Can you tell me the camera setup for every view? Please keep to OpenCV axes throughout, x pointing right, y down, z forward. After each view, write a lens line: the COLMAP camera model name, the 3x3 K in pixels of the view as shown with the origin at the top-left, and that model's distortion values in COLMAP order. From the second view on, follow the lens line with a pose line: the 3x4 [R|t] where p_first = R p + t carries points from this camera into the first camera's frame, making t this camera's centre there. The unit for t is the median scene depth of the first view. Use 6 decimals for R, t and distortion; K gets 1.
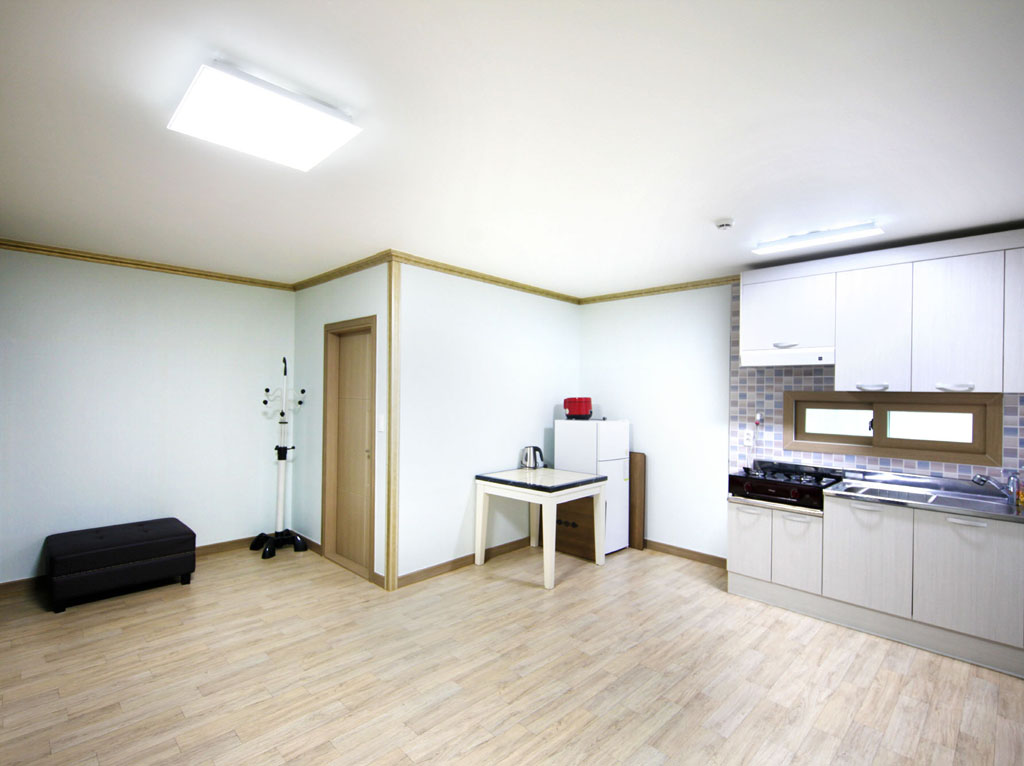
lens RADIAL K [[492.3, 0, 511.3], [0, 492.3, 389.9], [0, 0, 1]] dist [0.010941, -0.000485]
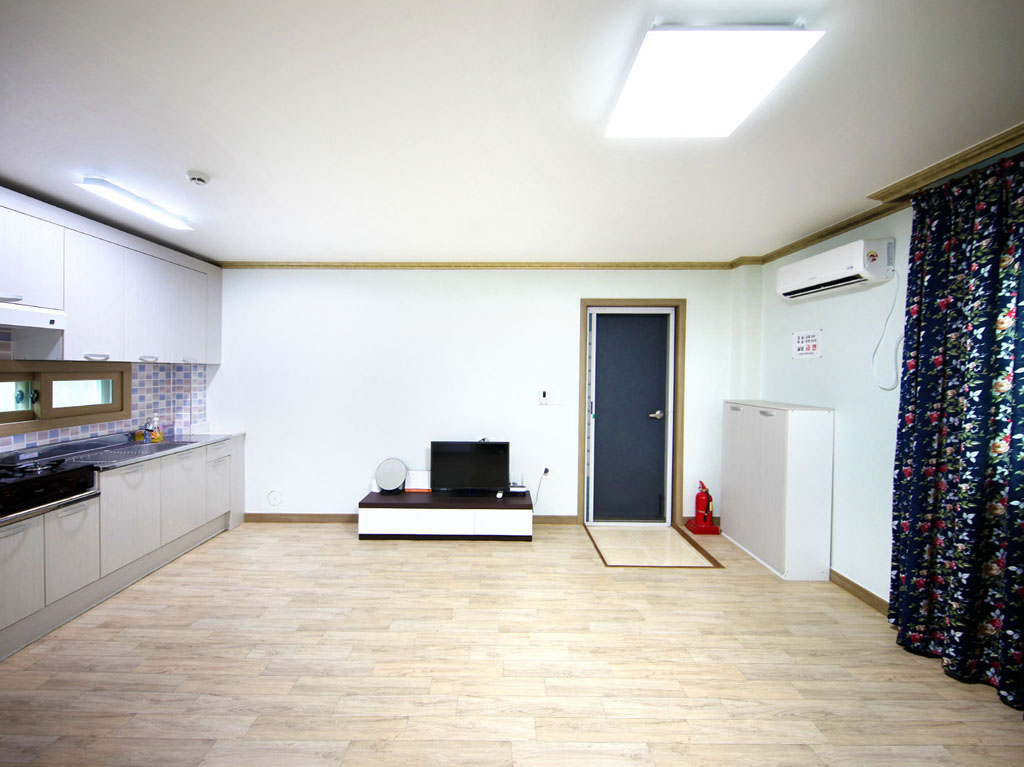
lens RADIAL K [[408.9, 0, 506.6], [0, 408.9, 373.3], [0, 0, 1]] dist [-0.001754, -0.000312]
pose [[-0.720387, -0.022891, 0.693195, -0.390270], [-0.016604, 0.999738, 0.015759, 0.000803], [-0.693374, -0.000158, -0.720578, 0.876102]]
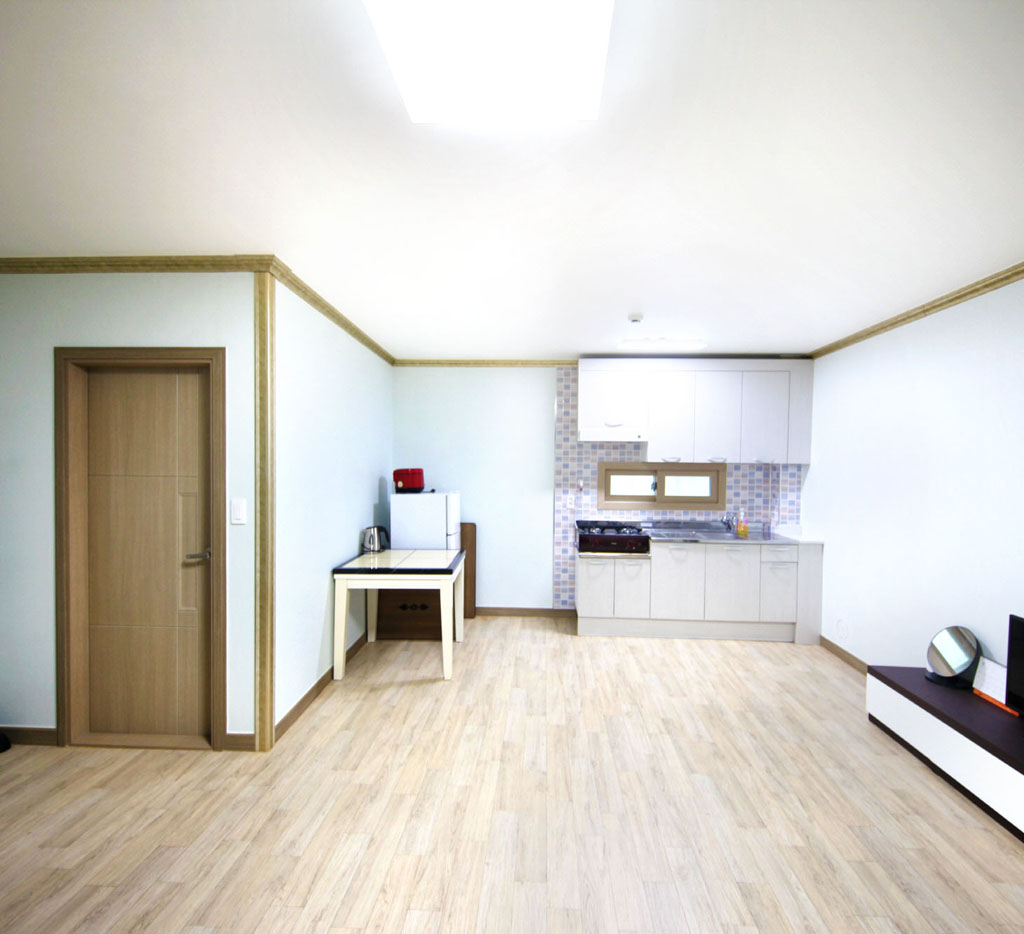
lens RADIAL K [[494.8, 0, 511.5], [0, 494.8, 469.5], [0, 0, 1]] dist [0.006535, -0.001747]
pose [[0.739887, -0.014148, 0.672583, -0.440139], [-0.002557, 0.999712, 0.023842, -0.006903], [-0.672727, -0.019361, 0.739638, 0.247314]]
